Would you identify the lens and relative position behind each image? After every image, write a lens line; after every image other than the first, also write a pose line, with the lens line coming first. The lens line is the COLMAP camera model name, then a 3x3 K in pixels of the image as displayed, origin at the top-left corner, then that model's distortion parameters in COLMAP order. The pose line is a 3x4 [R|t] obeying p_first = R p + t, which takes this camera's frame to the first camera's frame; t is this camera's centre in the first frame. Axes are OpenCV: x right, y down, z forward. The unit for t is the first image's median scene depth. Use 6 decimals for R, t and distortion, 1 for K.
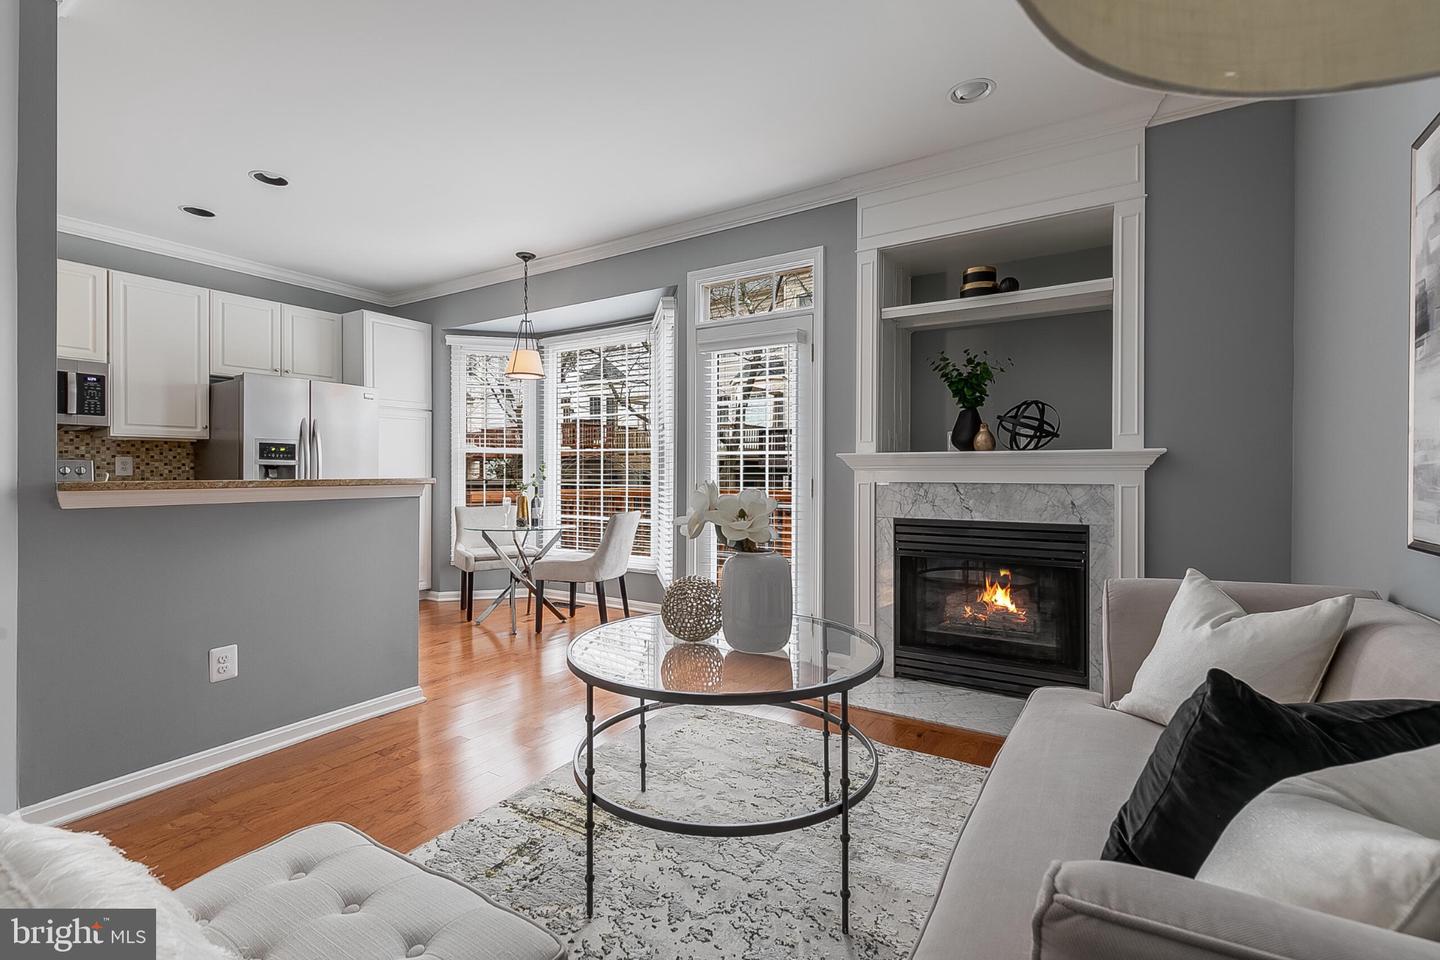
lens RADIAL K [[647.0, 0, 717.6], [0, 647.0, 470.4], [0, 0, 1]] dist [0.005847, -0.001112]
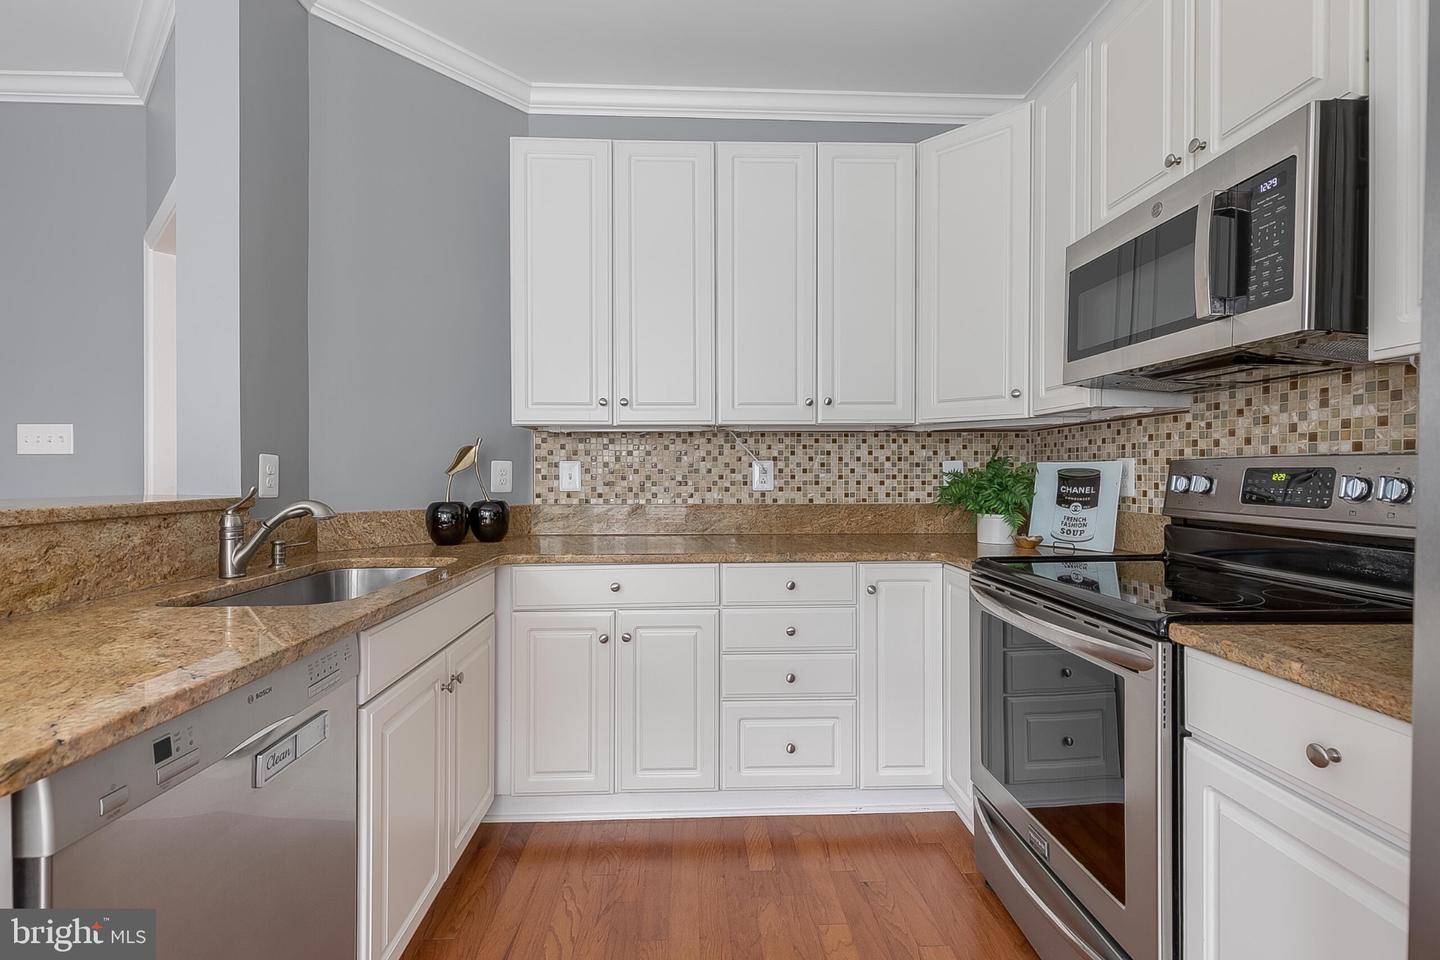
lens RADIAL K [[647.0, 0, 717.8], [0, 647.0, 474.9], [0, 0, 1]] dist [0.005847, -0.001112]
pose [[-0.824007, -0.002369, -0.566575, -0.526797], [-0.003391, 0.999994, 0.000750, -0.005915], [0.566569, 0.002540, -0.824010, 0.993095]]
